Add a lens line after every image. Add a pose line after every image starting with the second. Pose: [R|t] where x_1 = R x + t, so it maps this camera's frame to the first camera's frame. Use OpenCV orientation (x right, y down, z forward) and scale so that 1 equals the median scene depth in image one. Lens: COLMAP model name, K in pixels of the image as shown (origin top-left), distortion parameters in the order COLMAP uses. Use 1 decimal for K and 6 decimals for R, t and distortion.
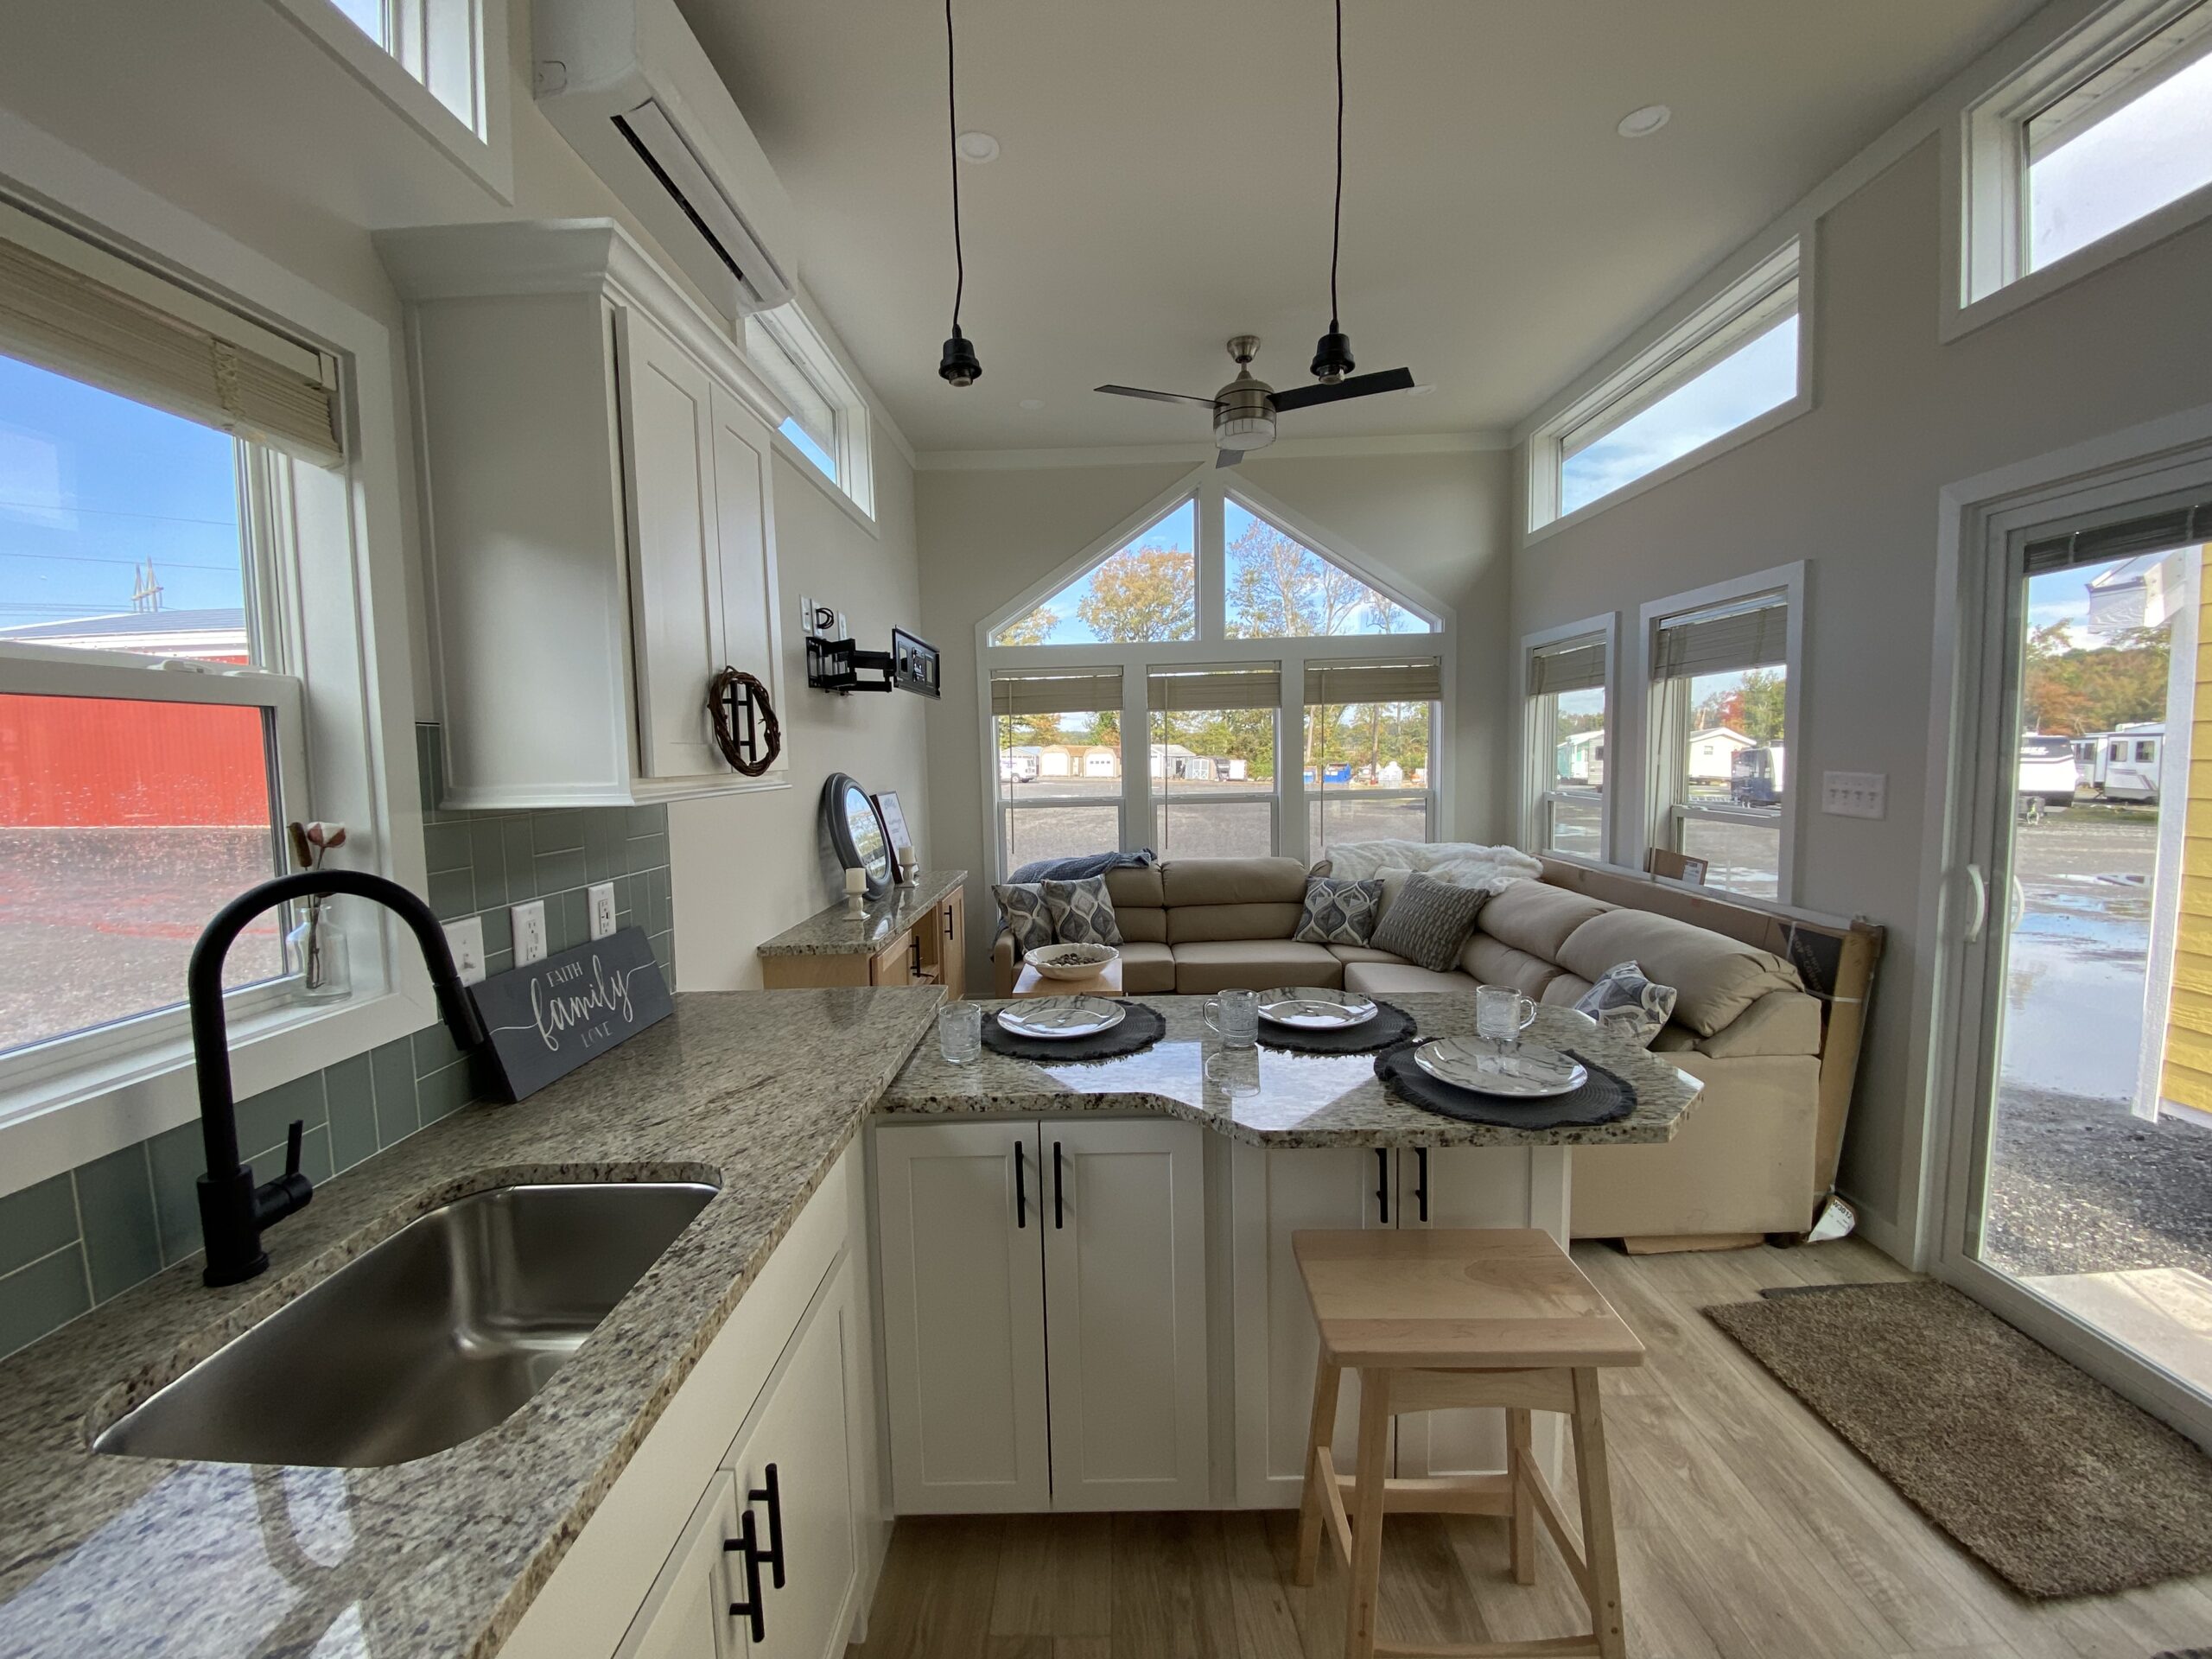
lens RADIAL K [[889.8, 0, 1100.5], [0, 889.8, 828.4], [0, 0, 1]] dist [0.012386, -0.019645]
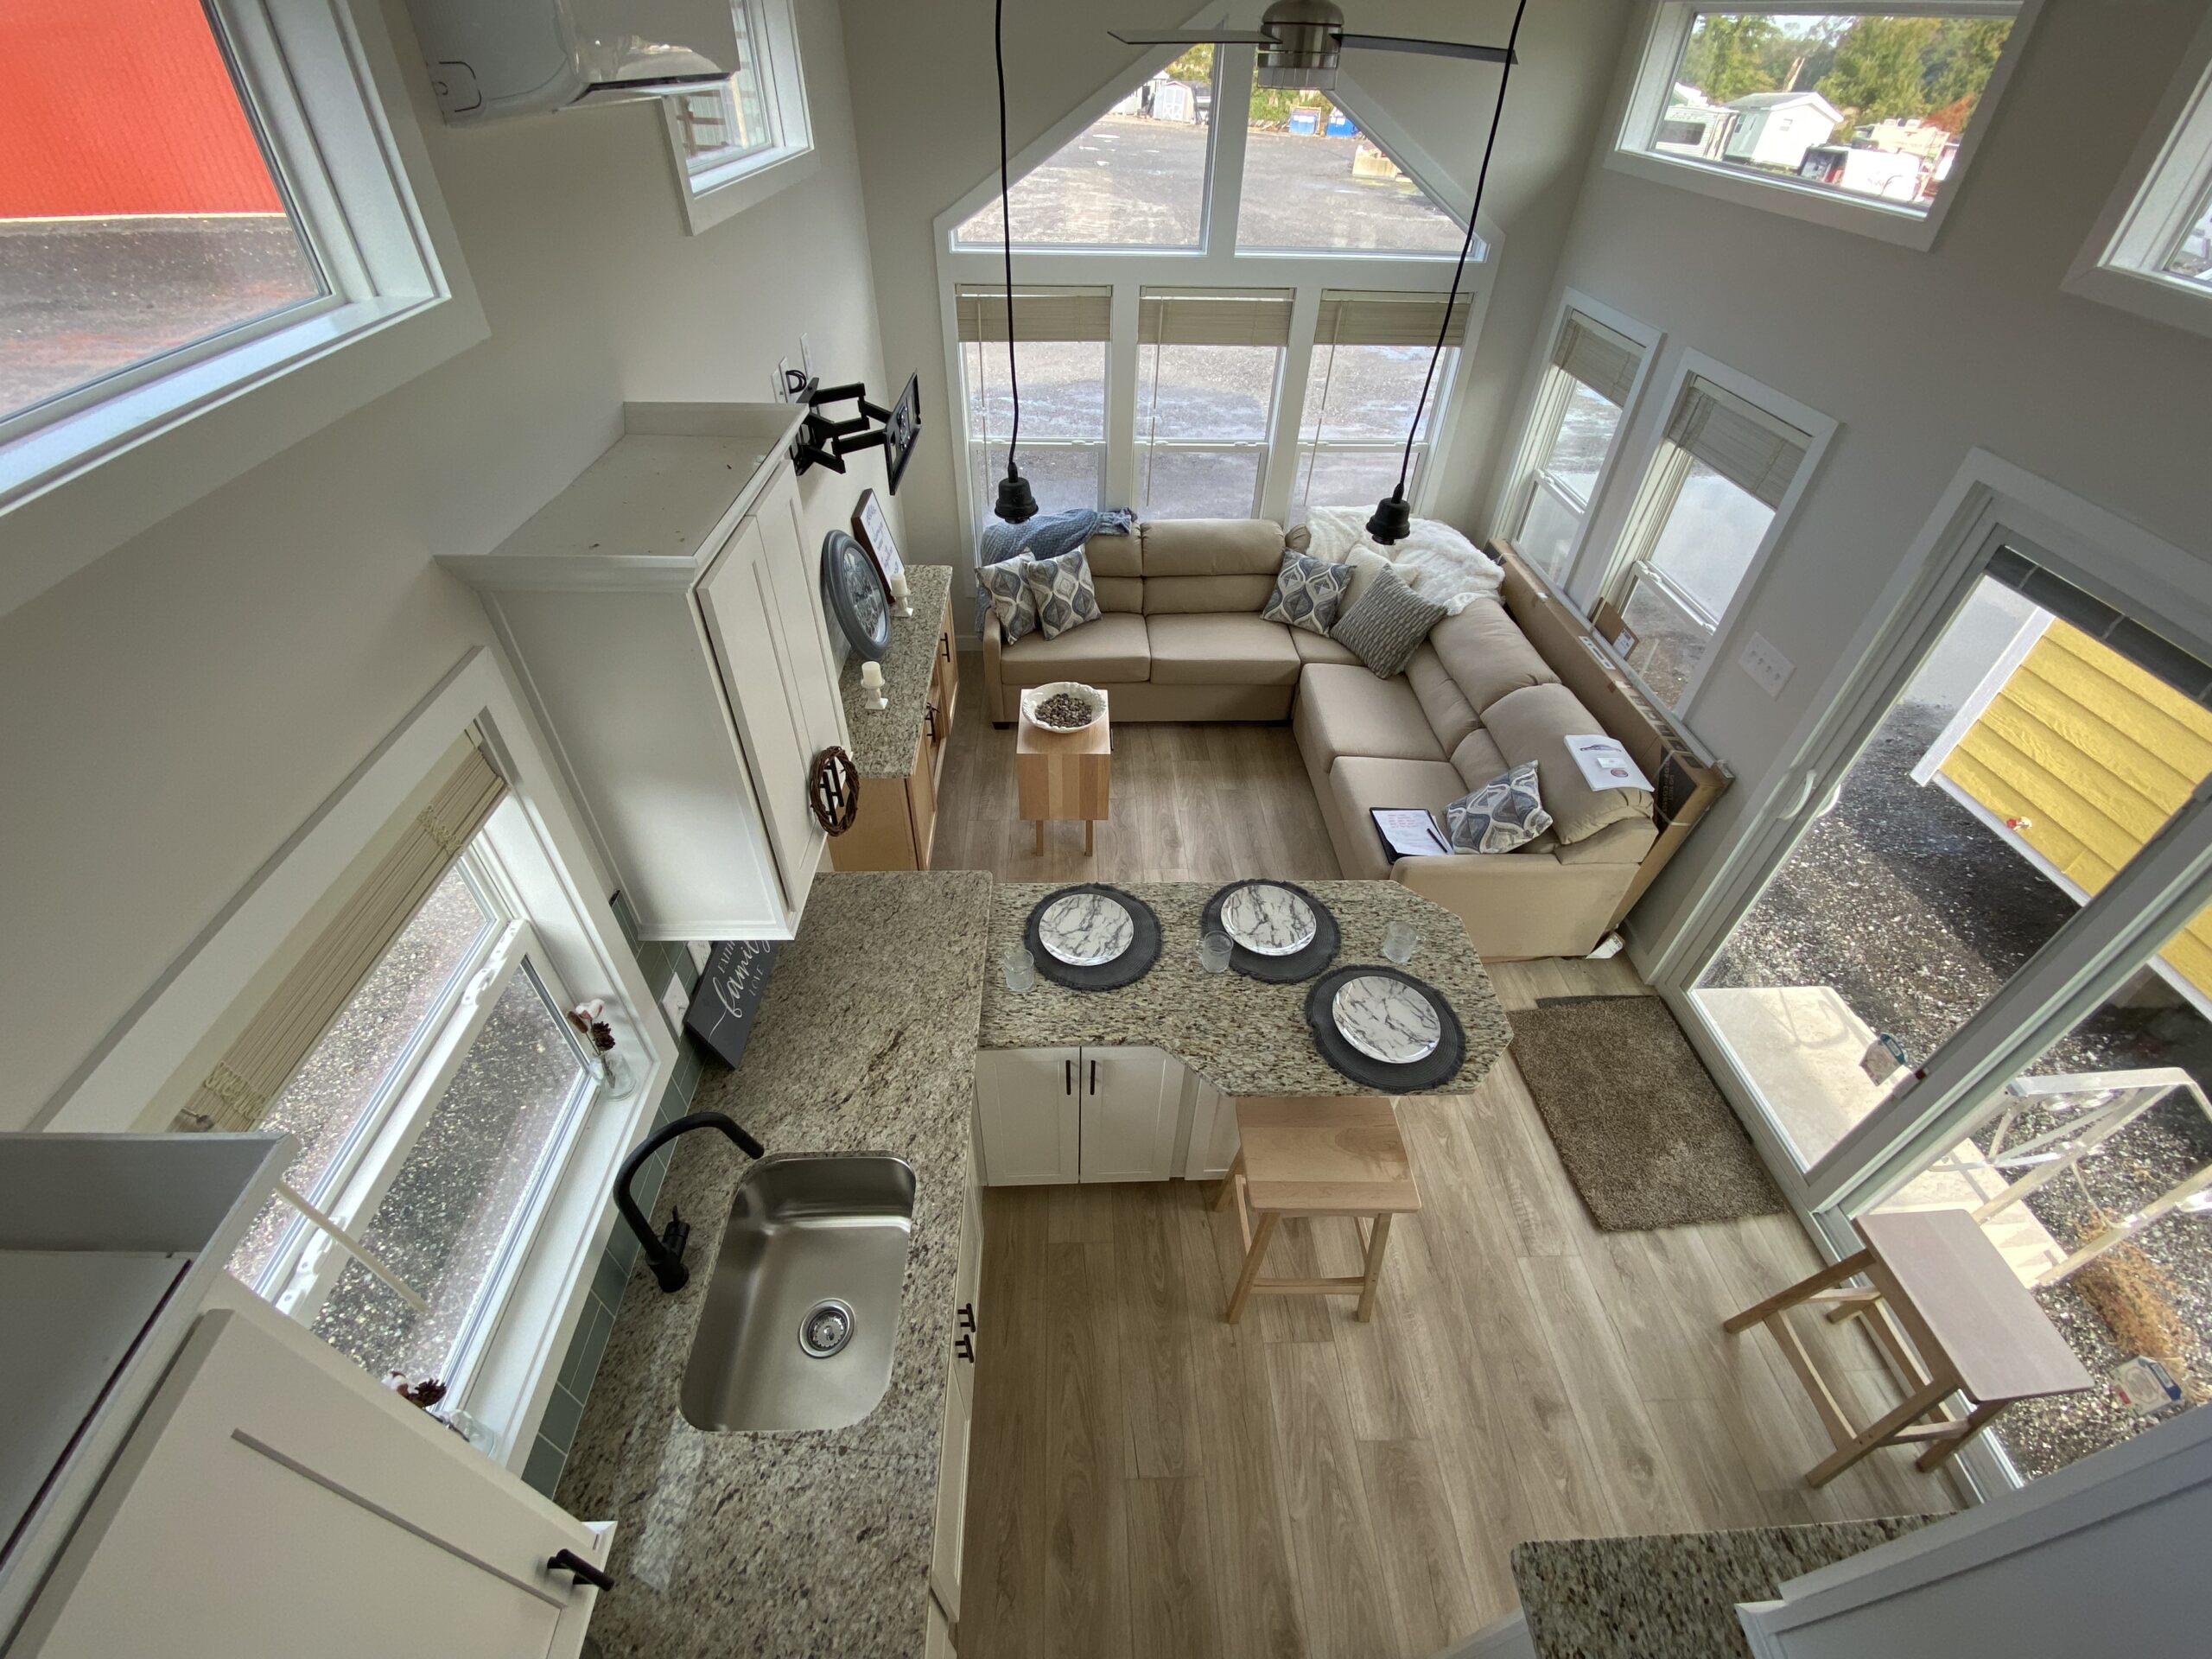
lens RADIAL K [[897.2, 0, 1106.0], [0, 897.2, 829.5], [0, 0, 1]] dist [0.010837, -0.016110]
pose [[0.997243, 0.001472, 0.074197, -0.061434], [-0.044987, 0.807149, 0.588632, -0.379378], [-0.059021, -0.590346, 0.804989, -0.003125]]
